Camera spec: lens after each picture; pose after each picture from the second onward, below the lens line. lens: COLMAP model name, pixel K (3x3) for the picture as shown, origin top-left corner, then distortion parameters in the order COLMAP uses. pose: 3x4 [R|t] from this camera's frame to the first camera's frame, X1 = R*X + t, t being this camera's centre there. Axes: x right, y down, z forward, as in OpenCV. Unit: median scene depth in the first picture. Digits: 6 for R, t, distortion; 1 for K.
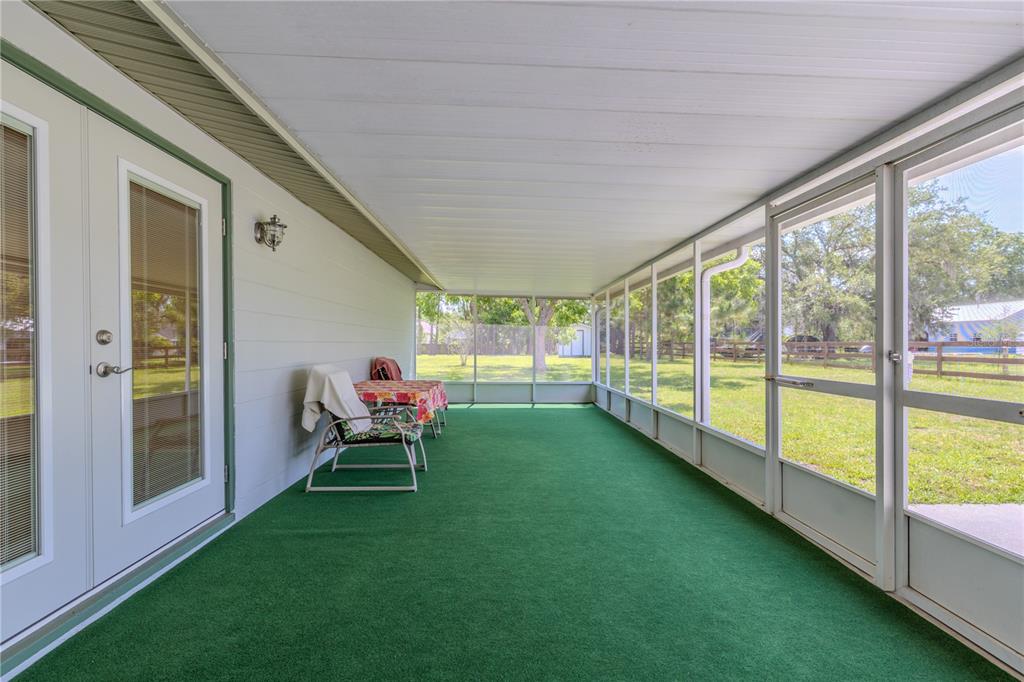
lens RADIAL K [[437.1, 0, 511.1], [0, 437.1, 343.6], [0, 0, 1]] dist [0.005861, -0.002351]
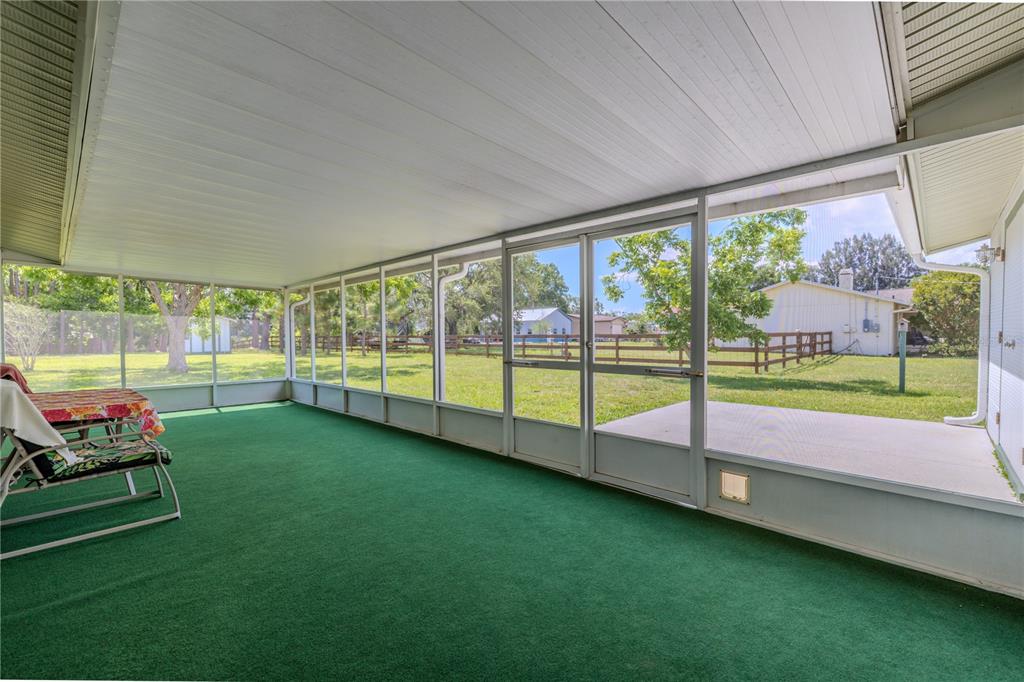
lens RADIAL K [[437.1, 0, 490.7], [0, 437.1, 345.7], [0, 0, 1]] dist [0.005861, -0.002351]
pose [[0.730523, -0.019809, 0.682600, -0.330429], [0.005992, 0.999727, 0.022599, -0.004575], [-0.682861, -0.012419, 0.730442, -0.007525]]
